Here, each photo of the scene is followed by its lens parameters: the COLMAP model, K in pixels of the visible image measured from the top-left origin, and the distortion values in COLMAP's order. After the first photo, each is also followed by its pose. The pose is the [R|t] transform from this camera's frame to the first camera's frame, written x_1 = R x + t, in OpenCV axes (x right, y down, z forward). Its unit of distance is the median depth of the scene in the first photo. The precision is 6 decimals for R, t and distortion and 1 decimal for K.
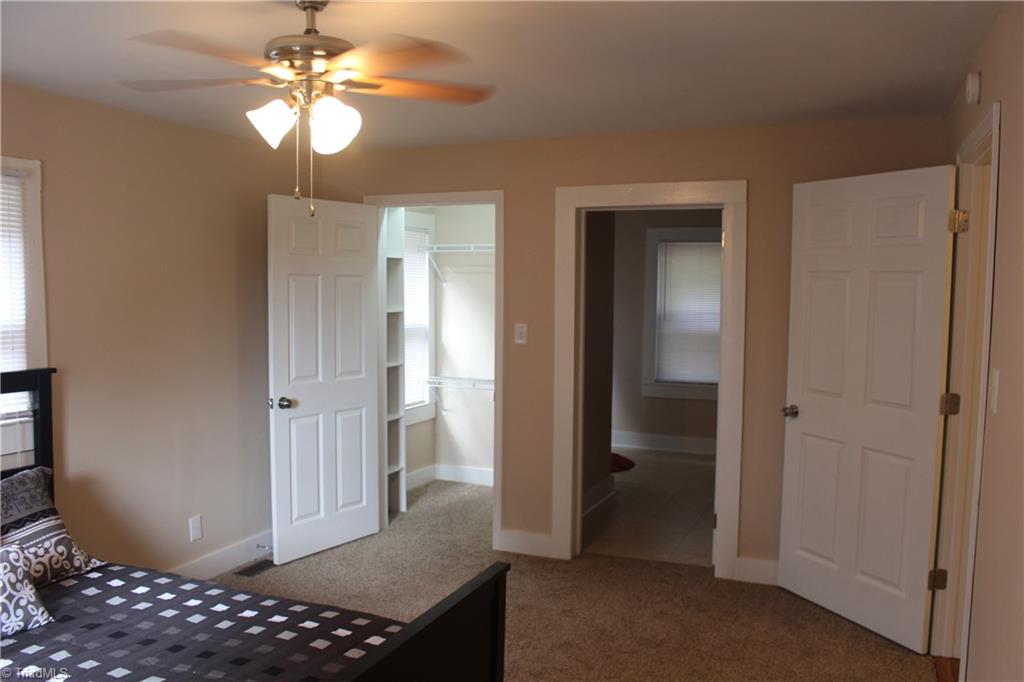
lens RADIAL K [[876.7, 0, 512.0], [0, 876.7, 341.0], [0, 0, 1]] dist [-0.073670, 0.093979]
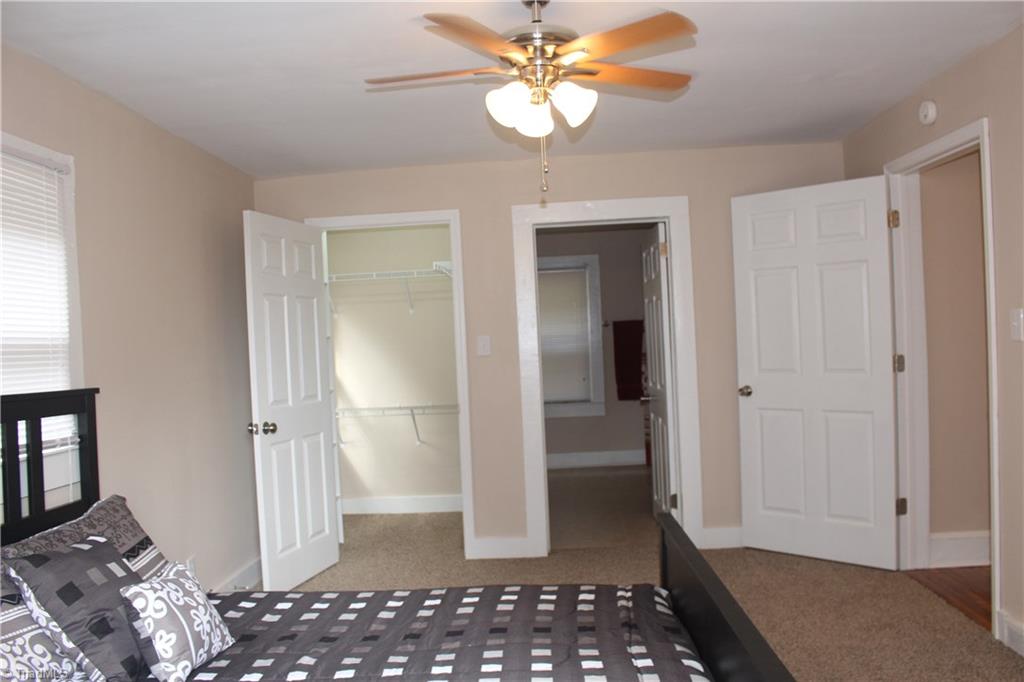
lens RADIAL K [[864.4, 0, 512.0], [0, 864.4, 341.0], [0, 0, 1]] dist [-0.038917, 0.012605]
pose [[0.935416, -0.051978, 0.349706, -0.372205], [0.076986, 0.995345, -0.057985, 0.057479], [-0.345064, 0.081162, 0.935063, 0.026867]]
